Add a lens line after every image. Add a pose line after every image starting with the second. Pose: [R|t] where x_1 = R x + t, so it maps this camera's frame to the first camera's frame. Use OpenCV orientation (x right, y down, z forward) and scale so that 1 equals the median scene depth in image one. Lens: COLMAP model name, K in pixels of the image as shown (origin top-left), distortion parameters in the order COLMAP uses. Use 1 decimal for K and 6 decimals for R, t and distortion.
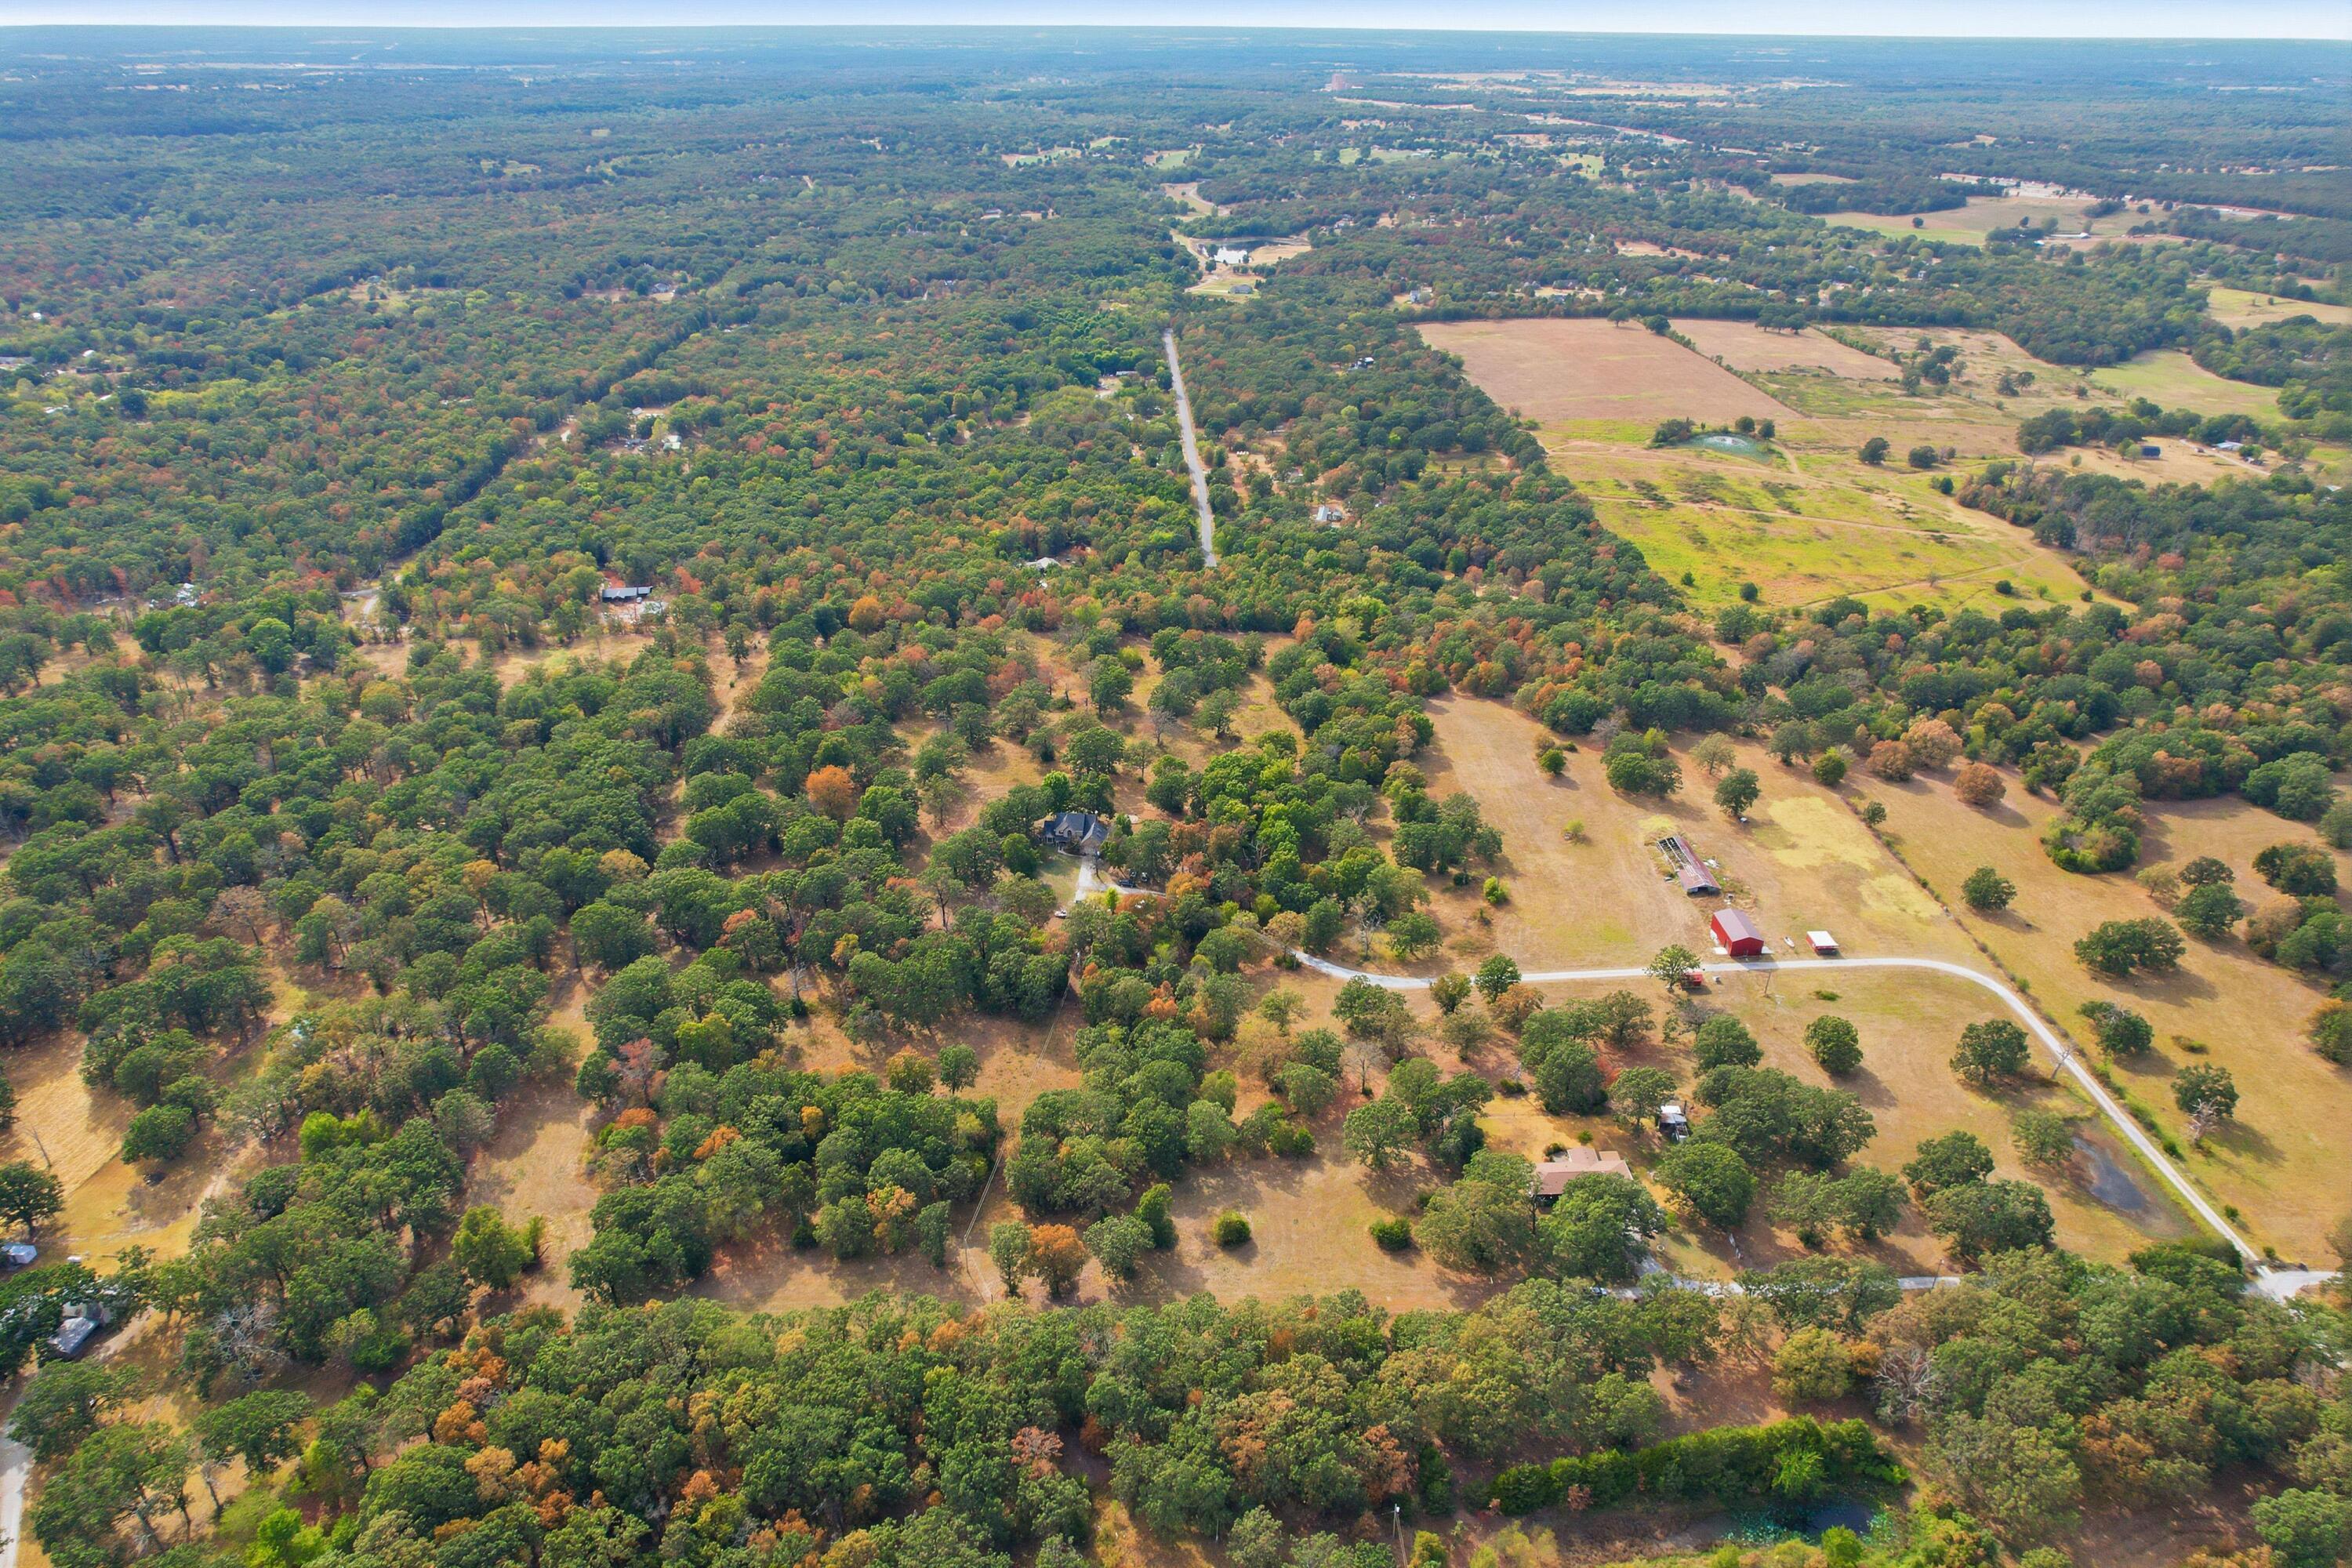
lens RADIAL K [[1496.2, 0, 1183.2], [0, 1496.2, 791.1], [0, 0, 1]] dist [-0.081549, 0.073178]
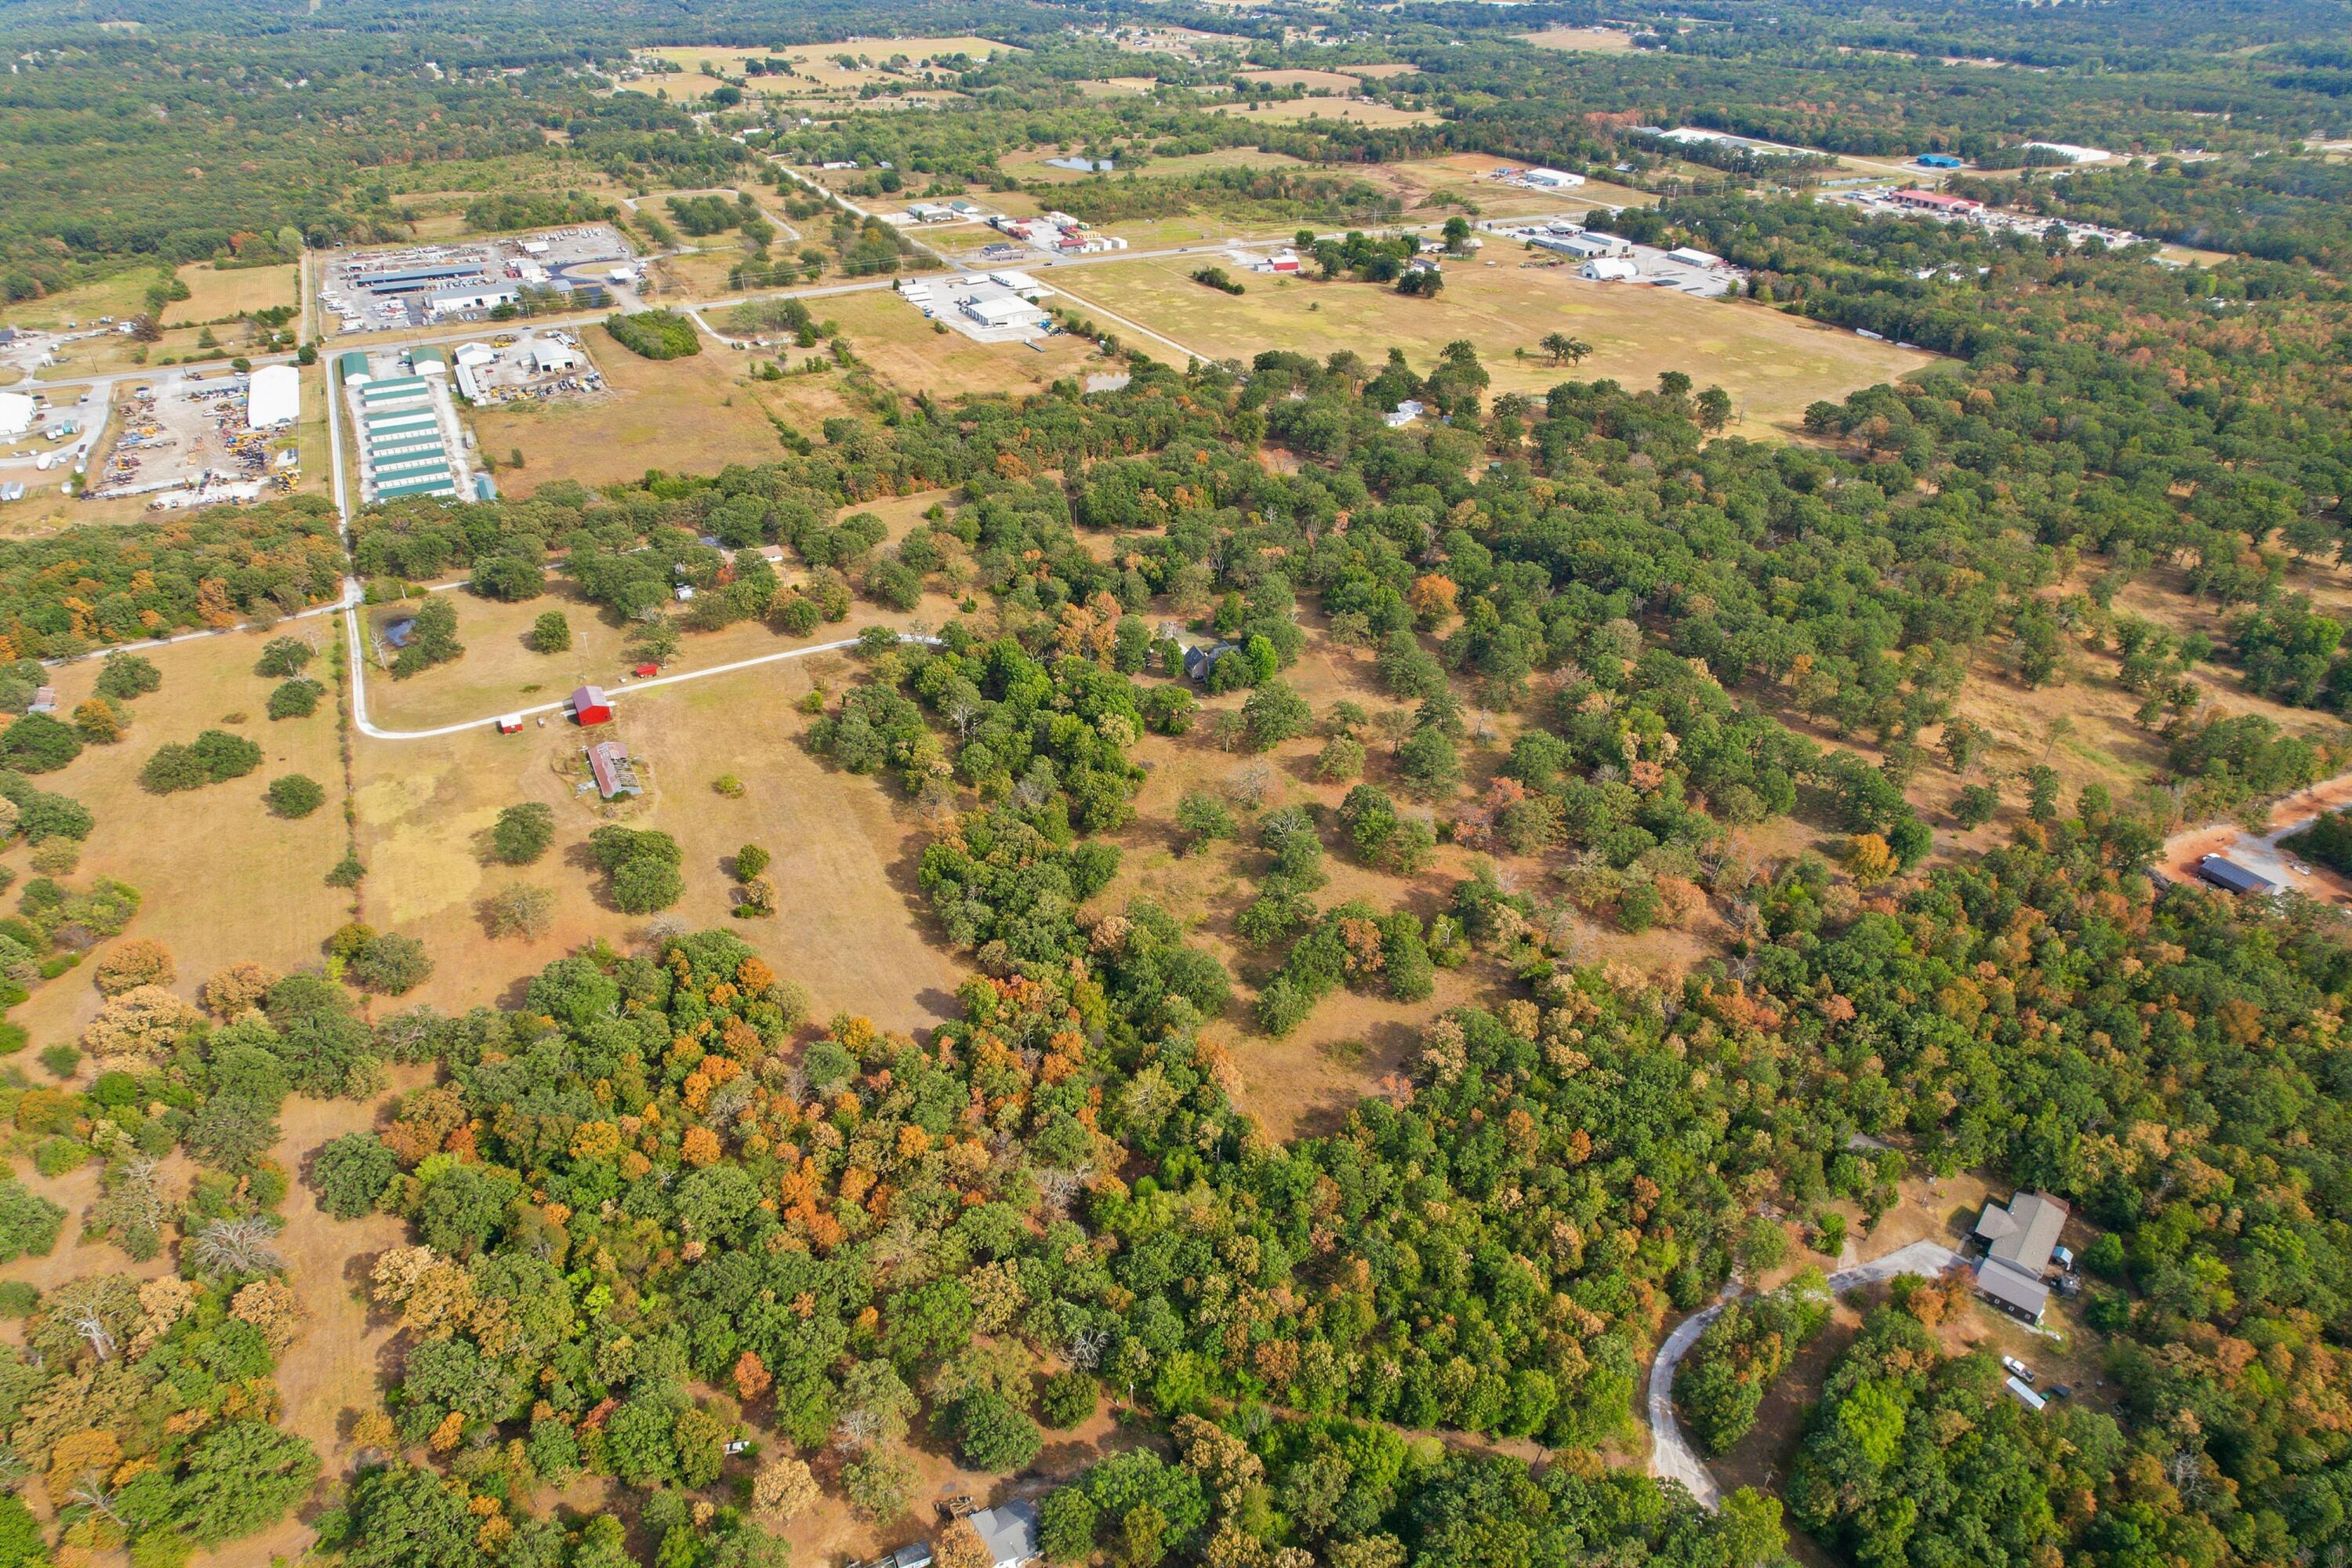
lens RADIAL K [[1496.2, 0, 1183.2], [0, 1496.2, 791.1], [0, 0, 1]] dist [-0.081549, 0.073178]
pose [[-0.905533, 0.216880, -0.364655, 0.346928], [-0.200654, 0.538367, 0.818474, -0.767051], [0.373829, 0.814324, -0.443991, 1.519584]]
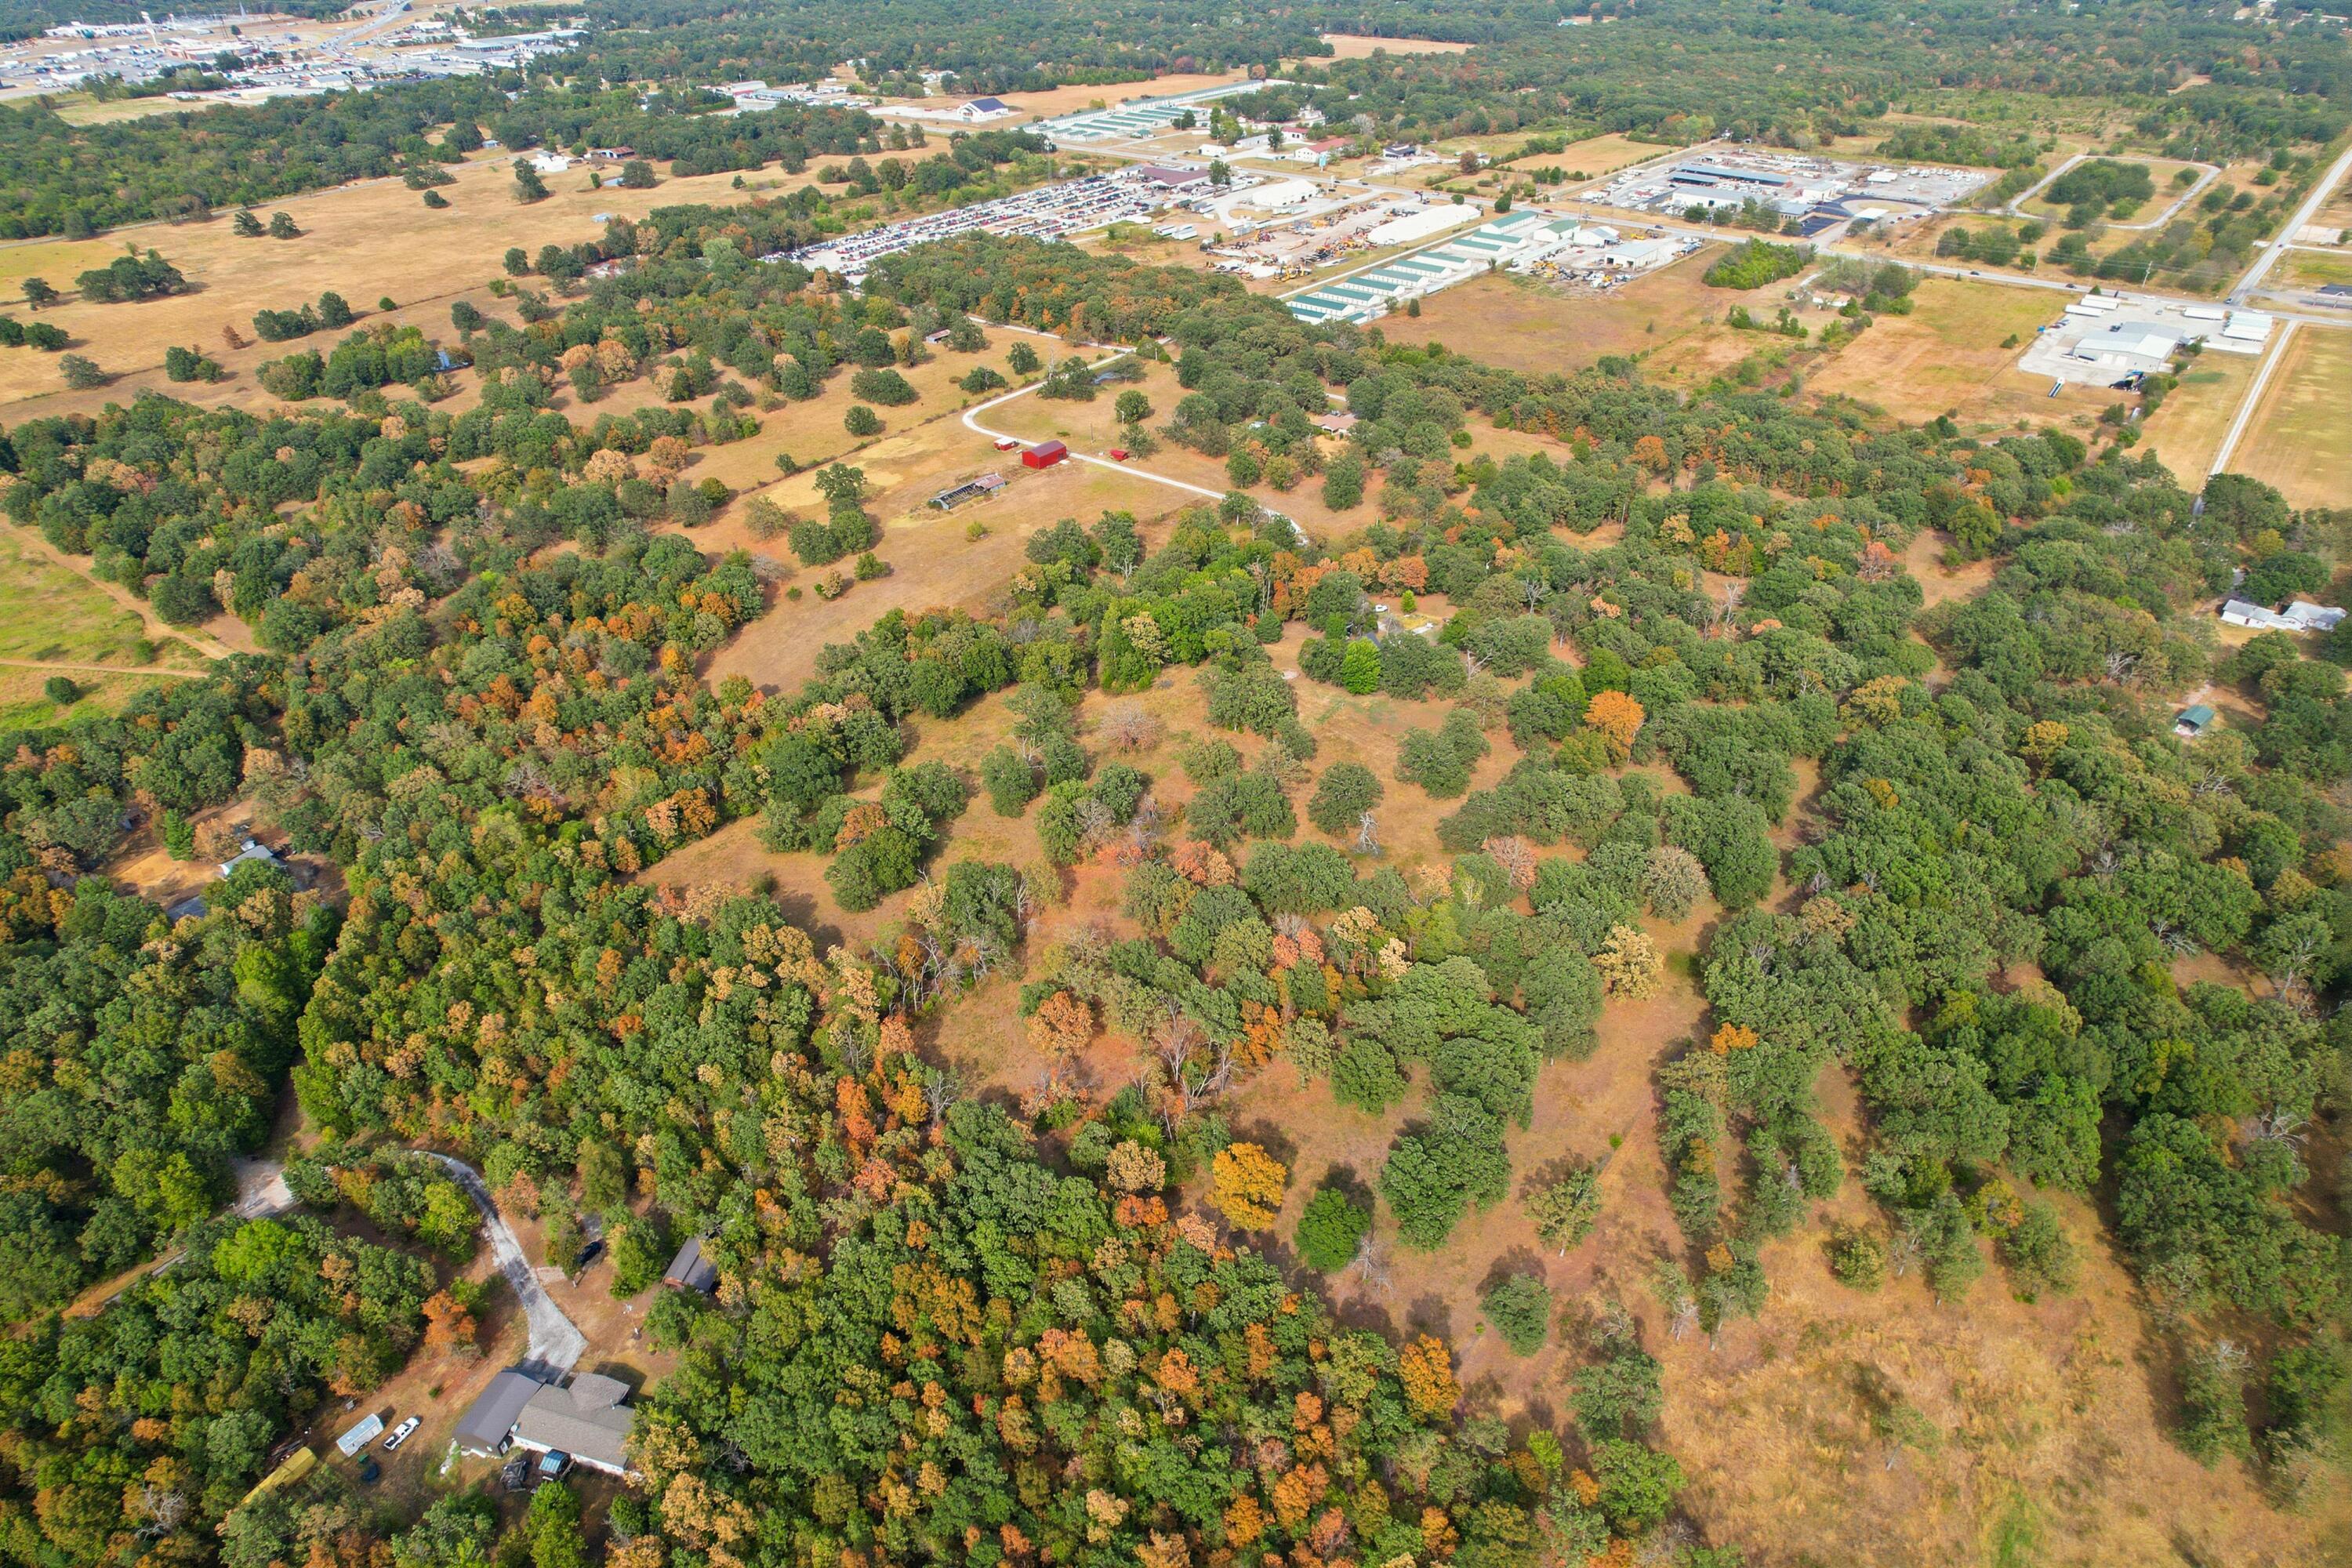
lens RADIAL K [[1496.2, 0, 1183.2], [0, 1496.2, 791.1], [0, 0, 1]] dist [-0.081549, 0.073178]
pose [[-0.755867, -0.355394, 0.549874, -0.515988], [0.308506, 0.547443, 0.777901, -0.670962], [-0.577486, 0.757628, -0.304153, 1.399891]]
